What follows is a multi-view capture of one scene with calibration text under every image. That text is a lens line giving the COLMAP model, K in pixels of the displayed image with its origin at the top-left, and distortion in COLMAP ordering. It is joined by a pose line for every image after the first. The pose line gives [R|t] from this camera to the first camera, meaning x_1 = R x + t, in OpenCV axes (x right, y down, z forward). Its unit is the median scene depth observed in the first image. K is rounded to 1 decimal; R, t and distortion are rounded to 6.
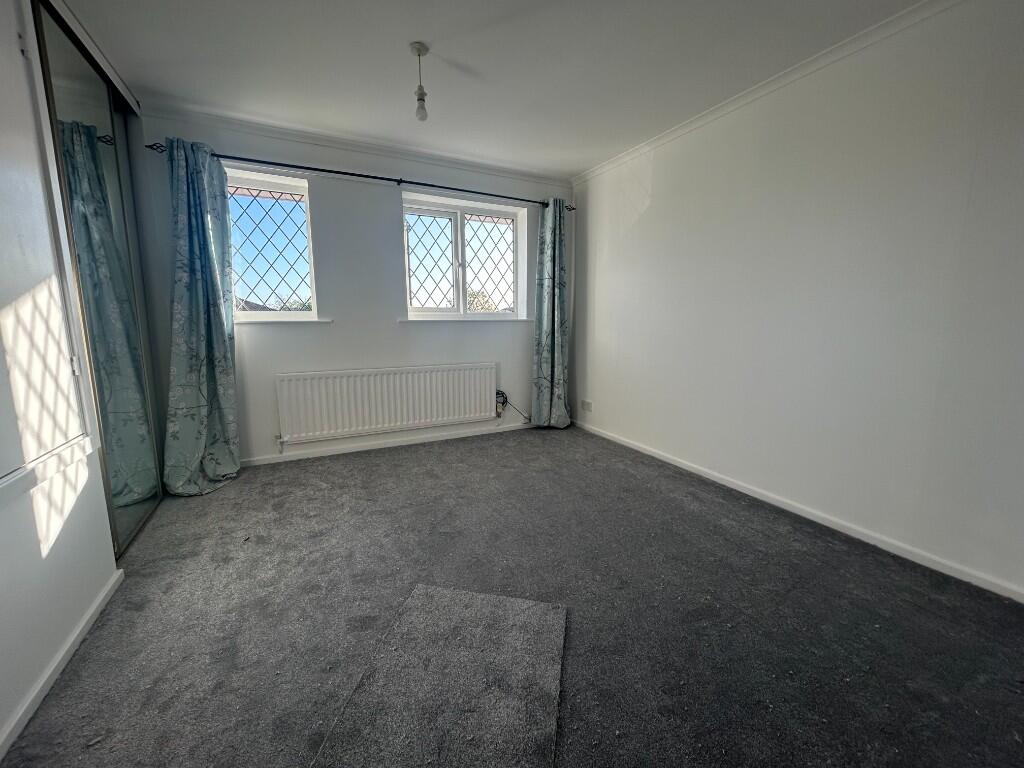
lens RADIAL K [[410.9, 0, 513.2], [0, 410.9, 378.5], [0, 0, 1]] dist [-0.002041, 0.000226]
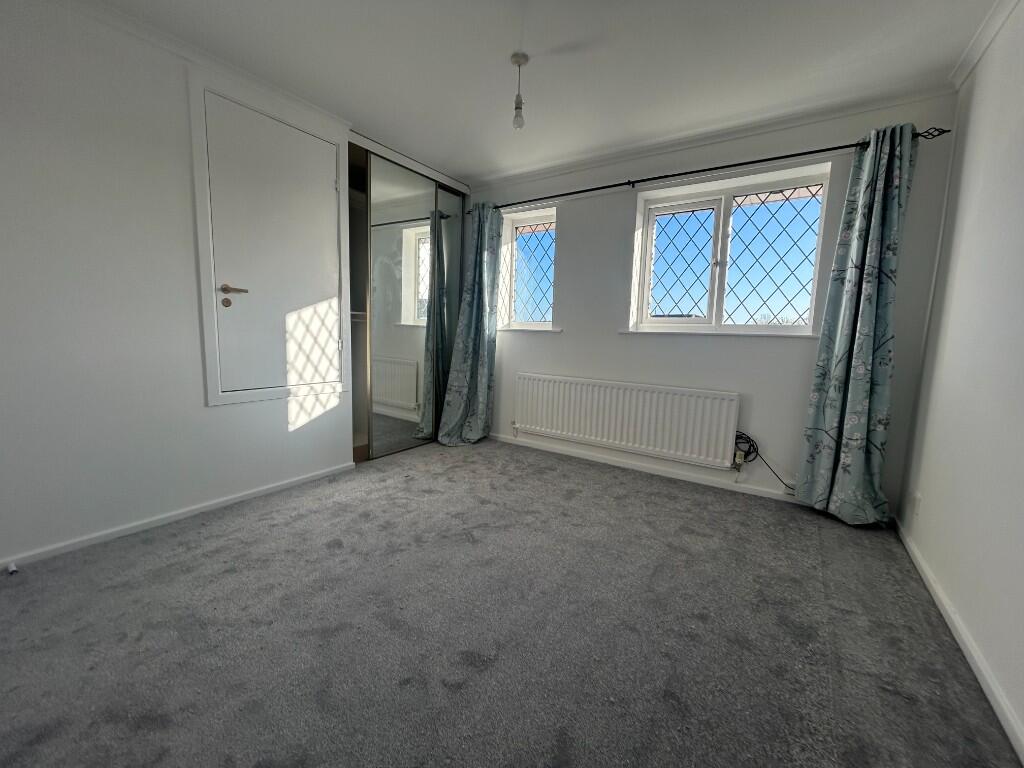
lens RADIAL K [[410.9, 0, 509.9], [0, 410.9, 379.6], [0, 0, 1]] dist [-0.002041, 0.000226]
pose [[0.483959, 0.115574, -0.867425, 0.459256], [-0.159092, 0.986342, 0.042657, -0.035516], [0.860508, 0.117356, 0.495736, 0.355546]]
